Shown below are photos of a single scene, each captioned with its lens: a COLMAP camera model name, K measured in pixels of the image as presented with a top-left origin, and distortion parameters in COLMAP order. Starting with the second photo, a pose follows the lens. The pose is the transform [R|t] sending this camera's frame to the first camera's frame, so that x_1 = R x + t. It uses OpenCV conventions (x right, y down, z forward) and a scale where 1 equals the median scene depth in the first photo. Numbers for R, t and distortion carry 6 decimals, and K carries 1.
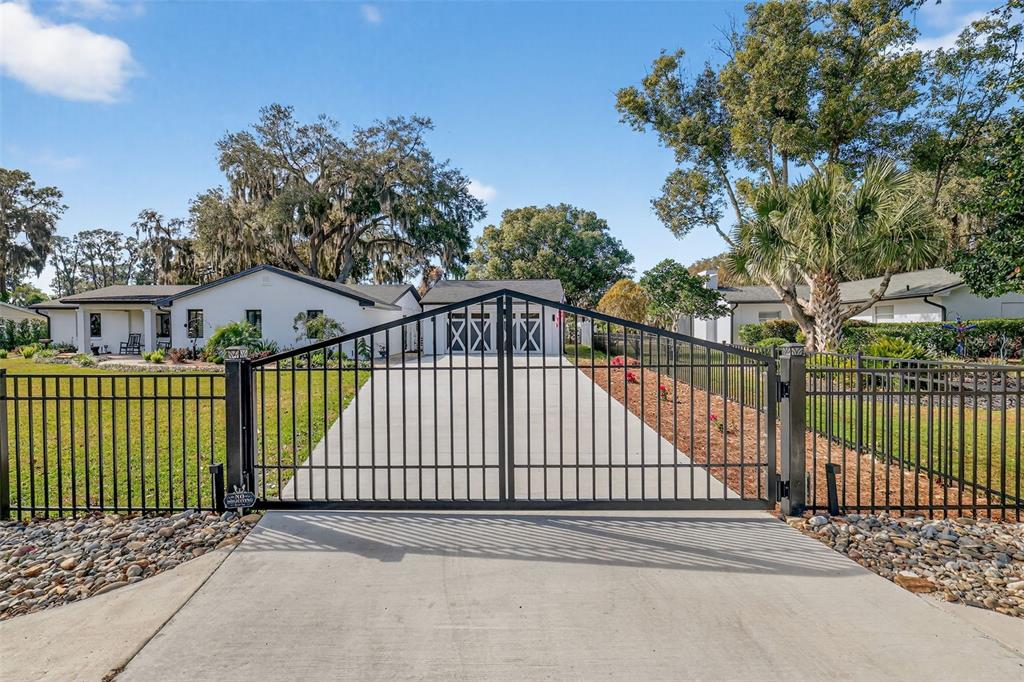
lens RADIAL K [[444.2, 0, 512.5], [0, 444.2, 336.4], [0, 0, 1]] dist [-0.006414, 0.000025]
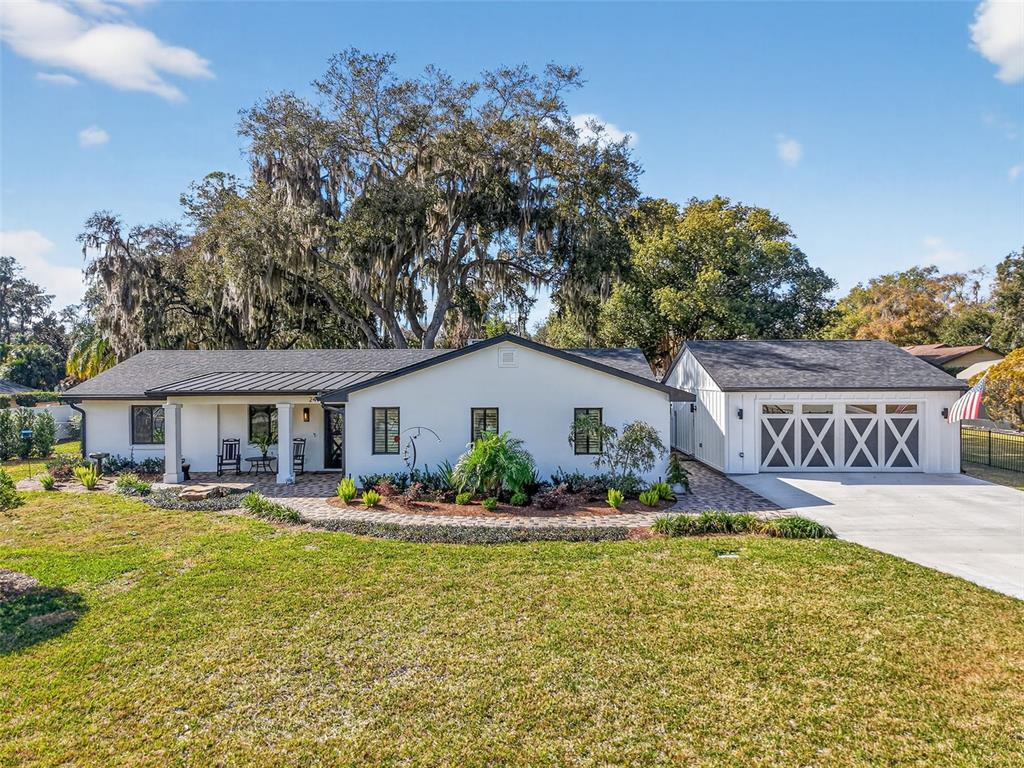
lens RADIAL K [[684.9, 0, 508.4], [0, 684.9, 378.7], [0, 0, 1]] dist [0.007804, -0.003904]
pose [[0.999975, -0.005461, 0.004383, -0.243900], [0.005497, 0.999951, -0.008265, -0.040055], [-0.004338, 0.008289, 0.999956, 0.031111]]
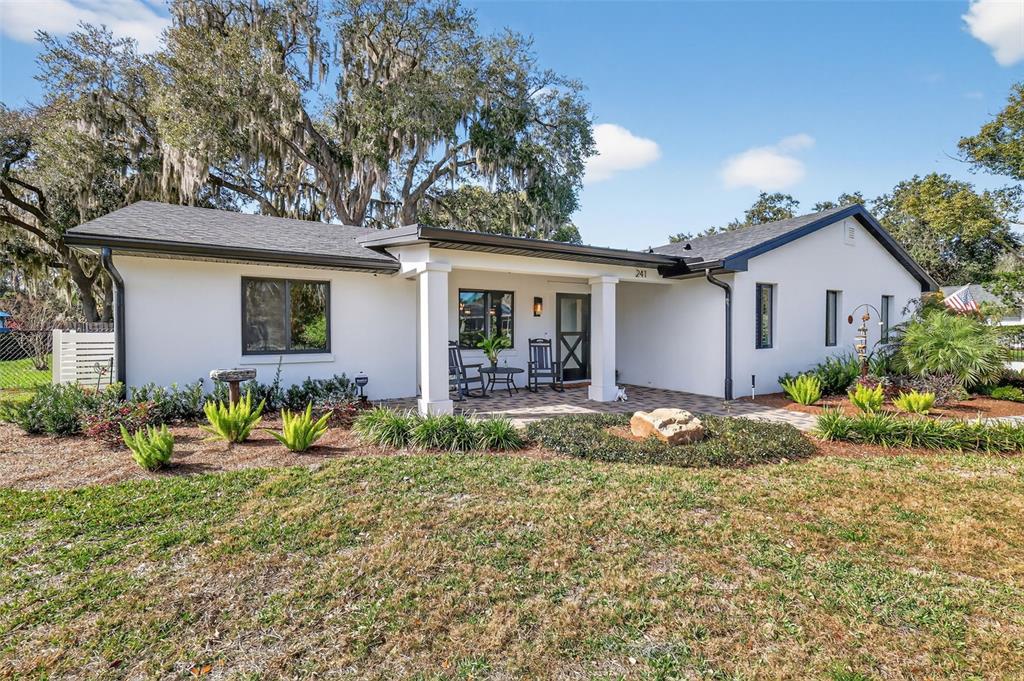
lens RADIAL K [[450.0, 0, 514.3], [0, 450.0, 324.7], [0, 0, 1]] dist [-0.007049, 0.000121]
pose [[0.830936, 0.006825, 0.556325, -0.522906], [0.005152, 0.999787, -0.019961, -0.005367], [-0.556343, 0.019452, 0.830725, 0.335318]]
